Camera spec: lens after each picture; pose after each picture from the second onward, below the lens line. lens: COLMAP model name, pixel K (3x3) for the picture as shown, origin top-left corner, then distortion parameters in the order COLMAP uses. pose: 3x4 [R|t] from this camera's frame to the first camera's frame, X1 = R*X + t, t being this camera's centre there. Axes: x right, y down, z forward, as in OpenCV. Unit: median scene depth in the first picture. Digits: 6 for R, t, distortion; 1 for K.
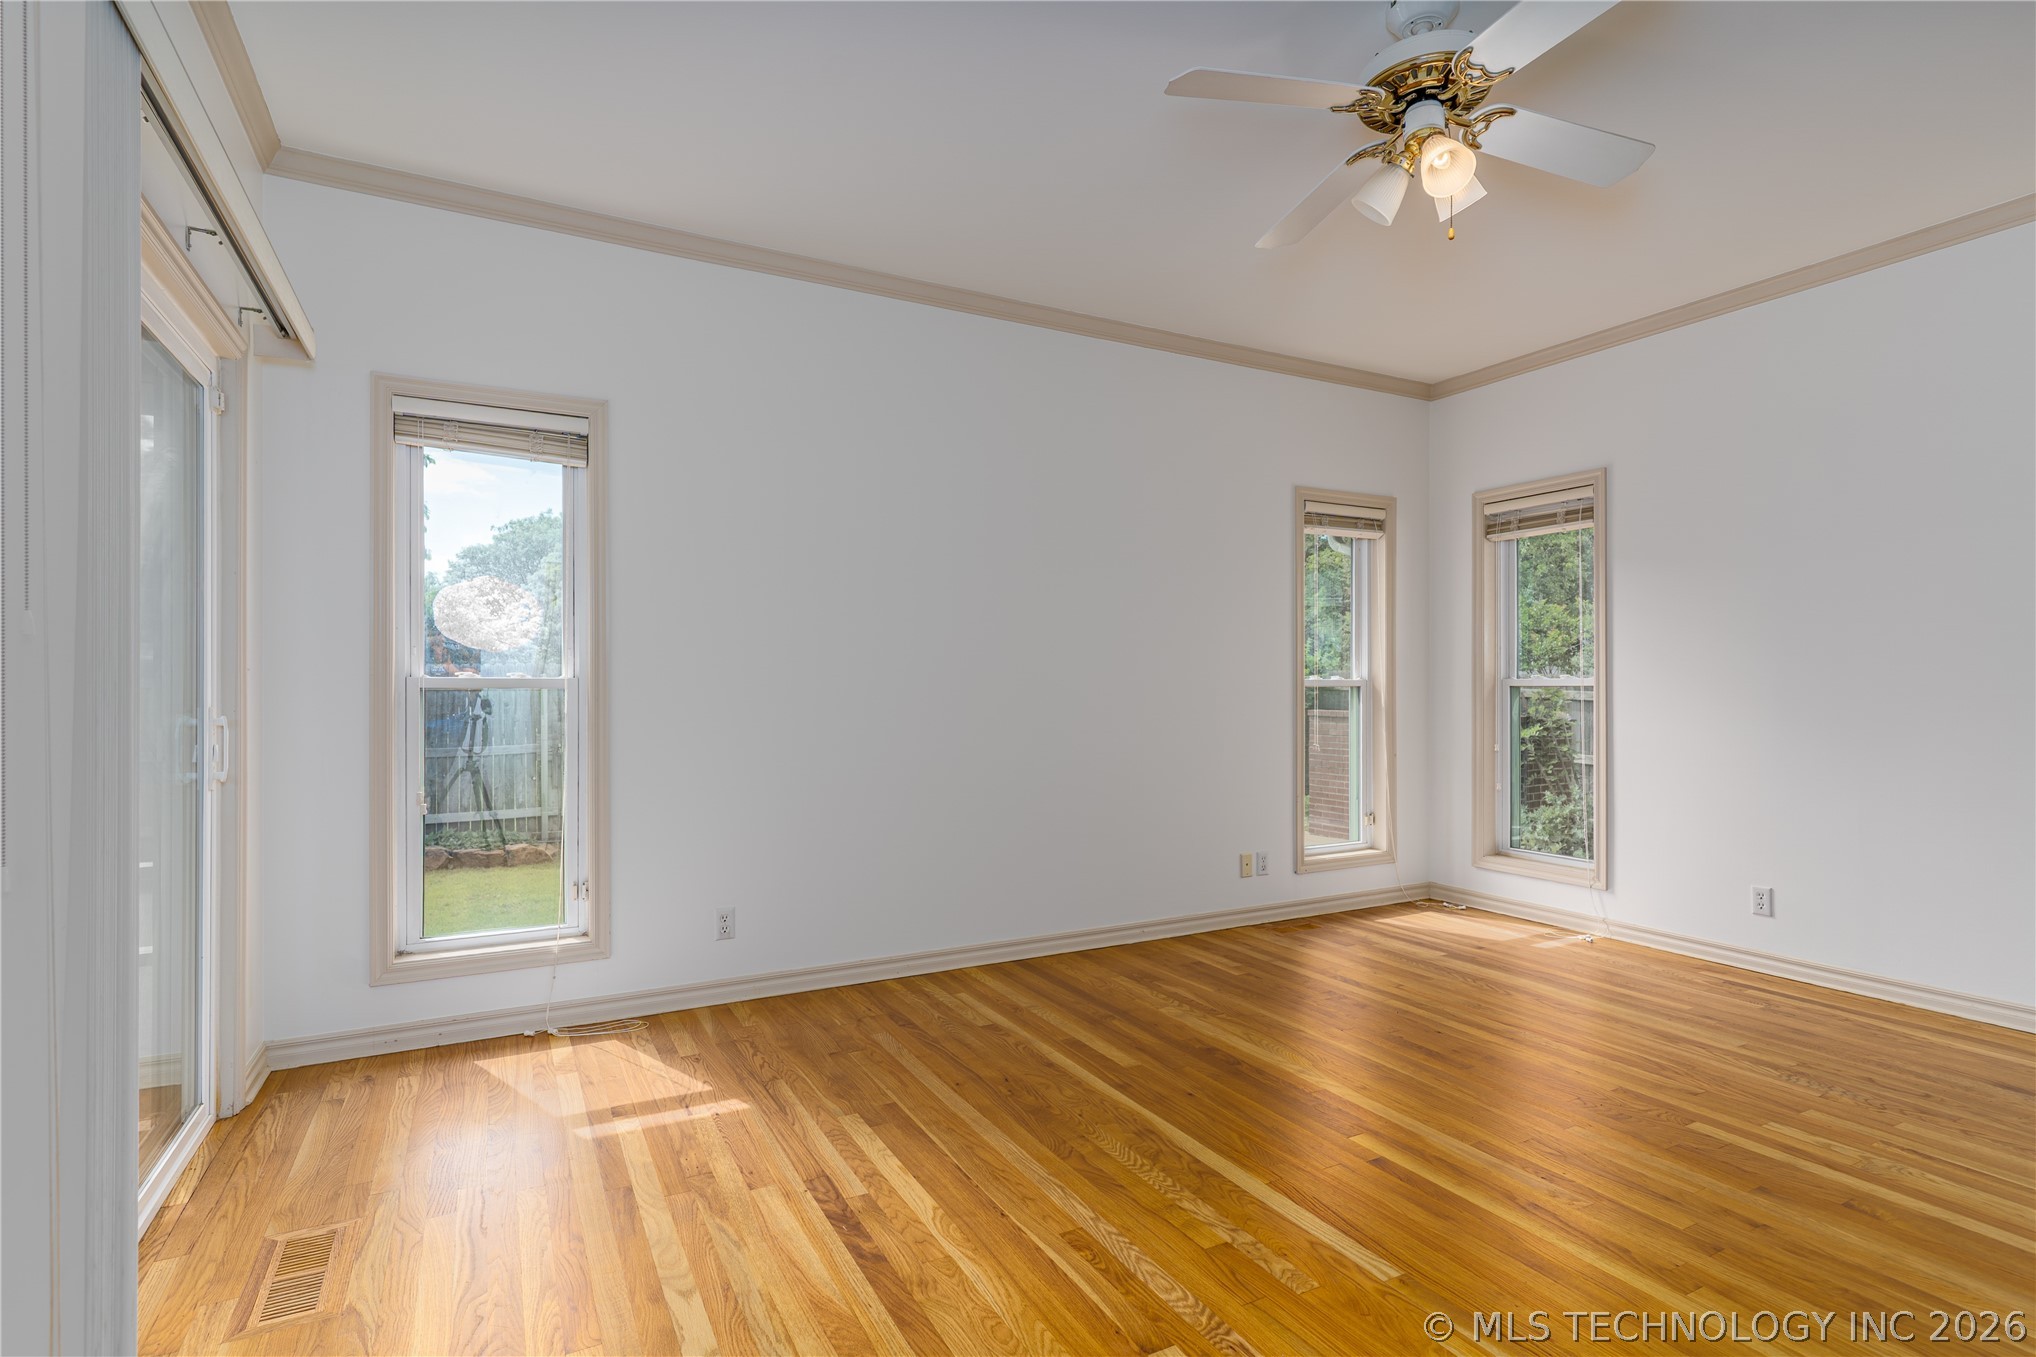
lens RADIAL K [[977.5, 0, 1015.4], [0, 977.5, 675.3], [0, 0, 1]] dist [0.002524, -0.000507]
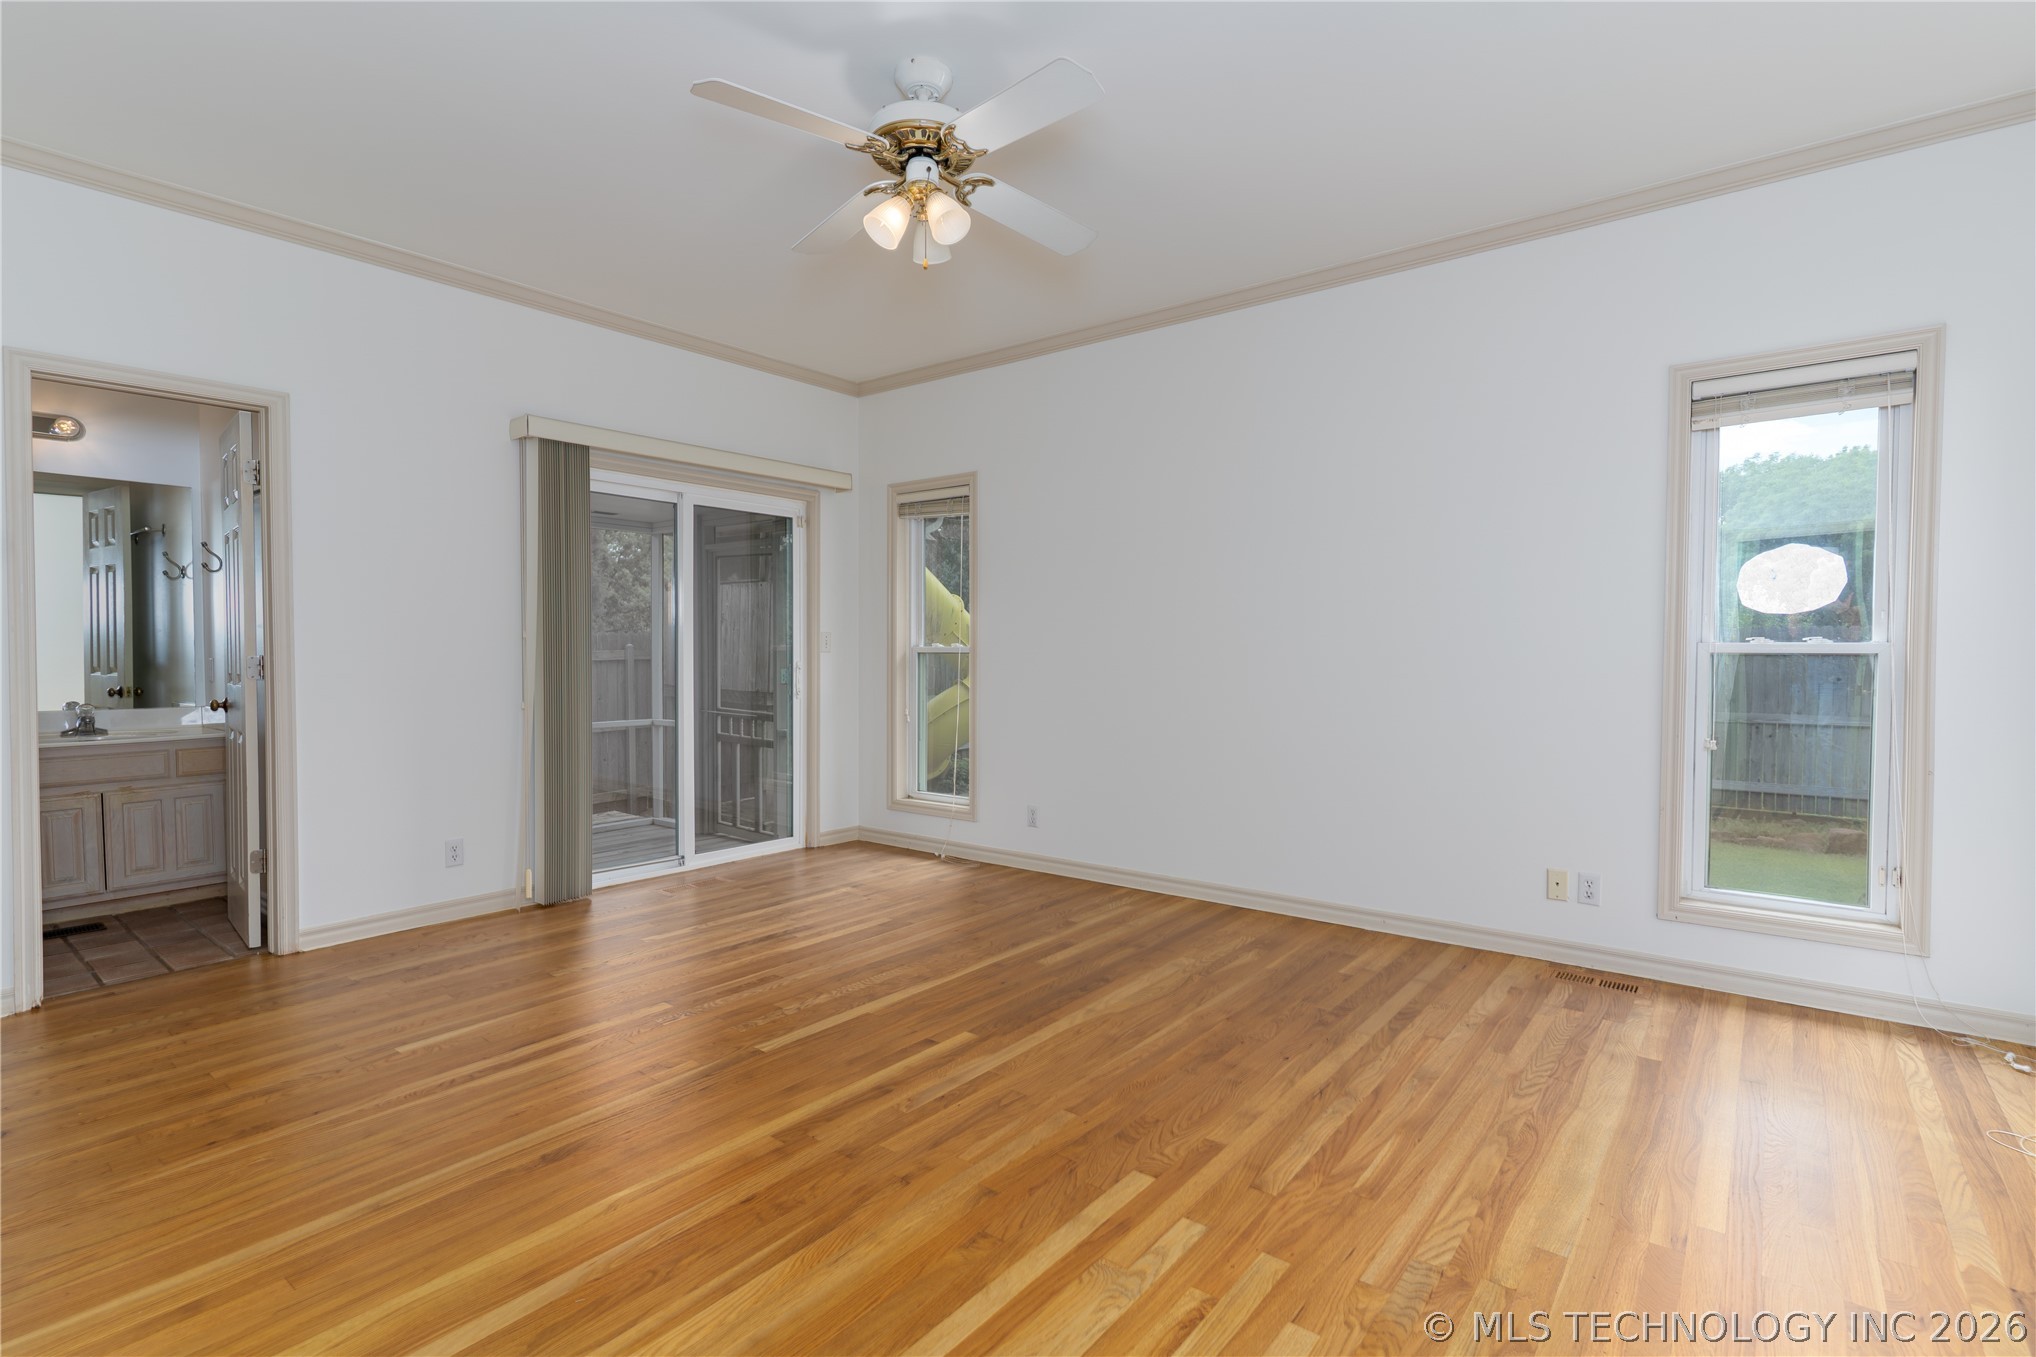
lens RADIAL K [[977.5, 0, 1019.2], [0, 977.5, 679.3], [0, 0, 1]] dist [0.002524, -0.000507]
pose [[0.404131, 0.025784, -0.914338, 1.127260], [0.008487, 0.999454, 0.031935, 0.011166], [0.914662, -0.020666, 0.403691, 0.468809]]
